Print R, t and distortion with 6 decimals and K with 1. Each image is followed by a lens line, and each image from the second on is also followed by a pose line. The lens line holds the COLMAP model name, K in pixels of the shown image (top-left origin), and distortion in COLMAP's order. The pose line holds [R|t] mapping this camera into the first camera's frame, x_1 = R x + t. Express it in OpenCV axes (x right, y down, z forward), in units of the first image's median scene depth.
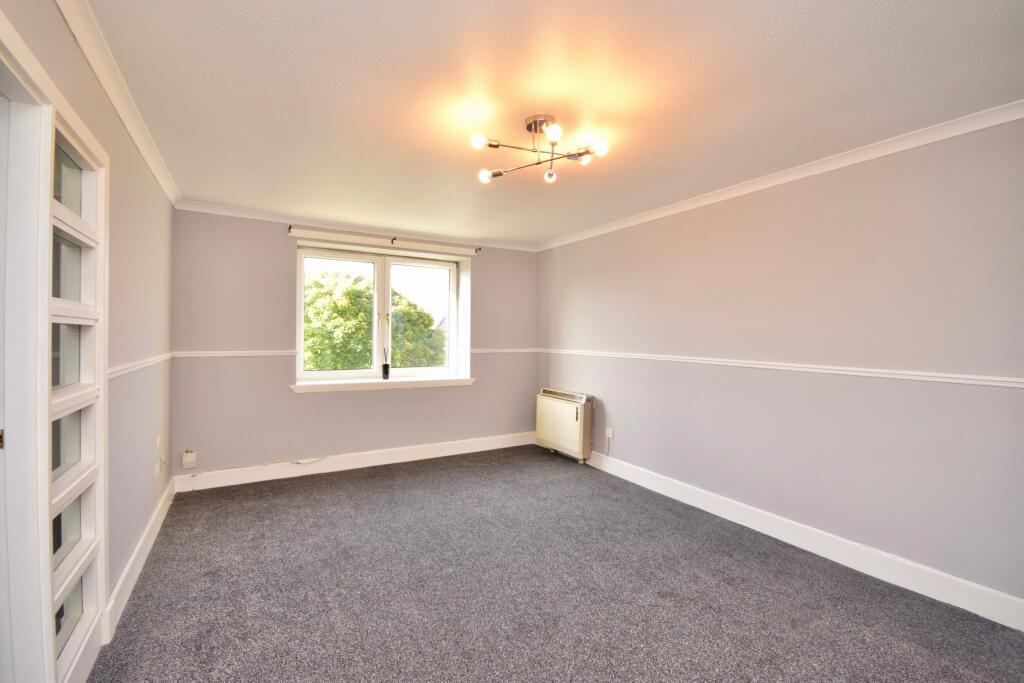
lens RADIAL K [[455.3, 0, 506.8], [0, 455.3, 337.3], [0, 0, 1]] dist [0.000829, 0.000273]
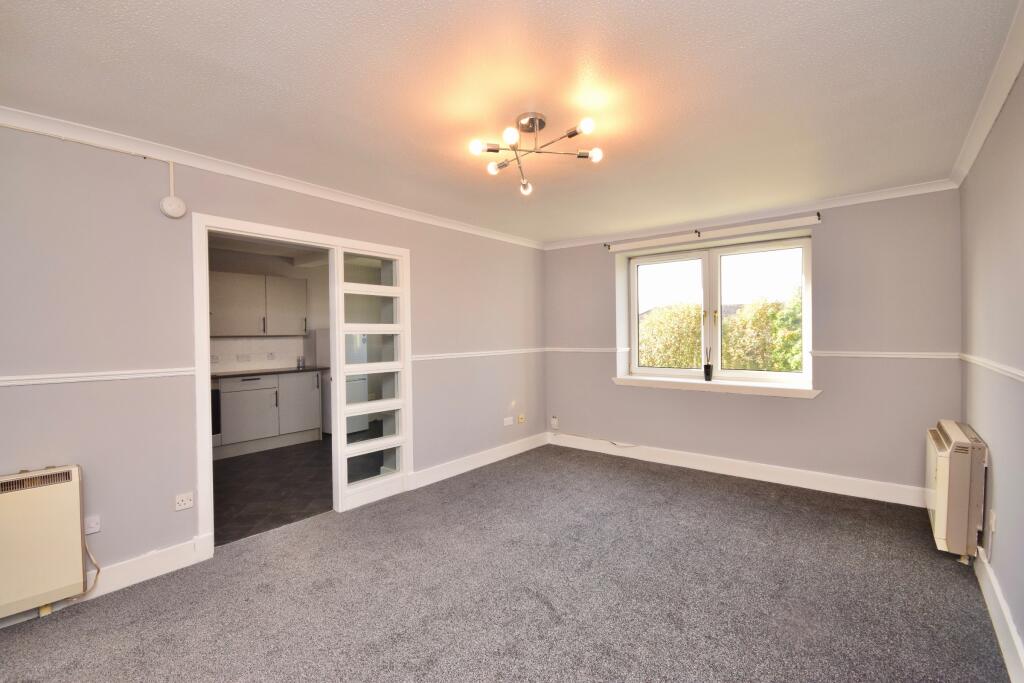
lens RADIAL K [[455.3, 0, 506.8], [0, 455.3, 337.3], [0, 0, 1]] dist [0.000829, 0.000273]
pose [[0.347234, -0.006768, -0.937754, 0.513718], [0.011464, 0.999930, -0.002972, 0.000596], [0.937709, -0.009719, 0.347287, 0.312179]]
